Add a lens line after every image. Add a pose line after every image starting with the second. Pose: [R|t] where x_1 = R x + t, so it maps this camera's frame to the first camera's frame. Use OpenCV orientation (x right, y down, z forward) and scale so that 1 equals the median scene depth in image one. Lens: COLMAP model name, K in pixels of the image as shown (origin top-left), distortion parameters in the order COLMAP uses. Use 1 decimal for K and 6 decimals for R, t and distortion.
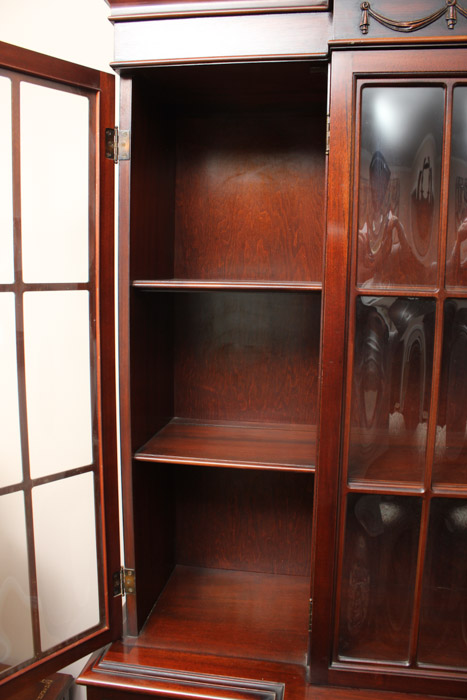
lens RADIAL K [[583.0, 0, 234.7], [0, 583.0, 350.2], [0, 0, 1]] dist [-0.163535, 0.119536]
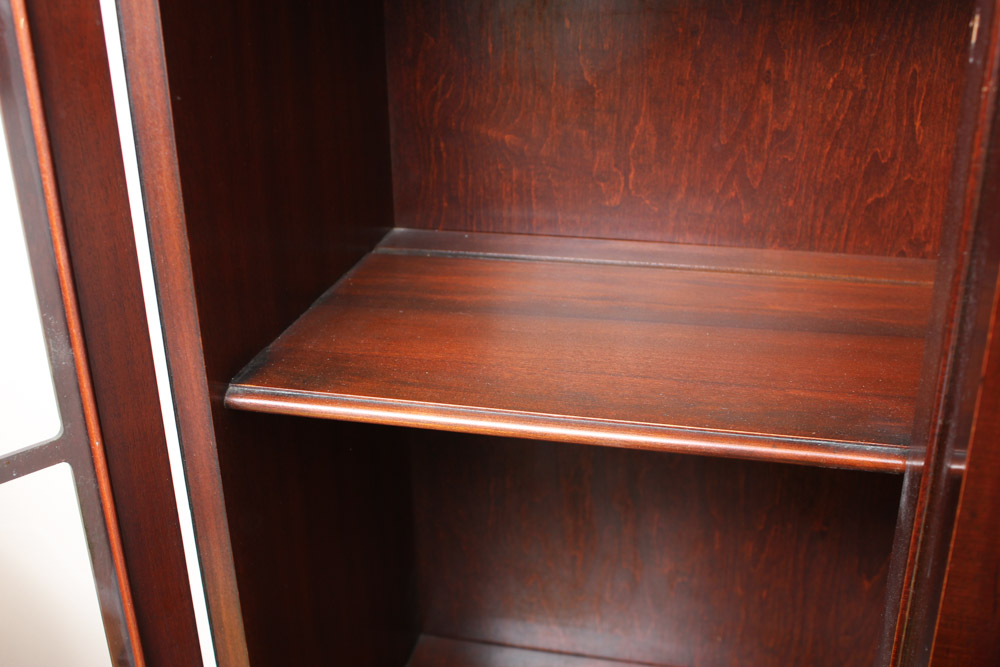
lens RADIAL K [[1104.6, 0, 482.7], [0, 1104.6, 359.1], [0, 0, 1]] dist [-0.087436, 0.000000]
pose [[0.996552, -0.000921, -0.082961, -0.004881], [0.023602, 0.961771, 0.272837, 0.020379], [0.079538, -0.273854, 0.958477, 0.412180]]
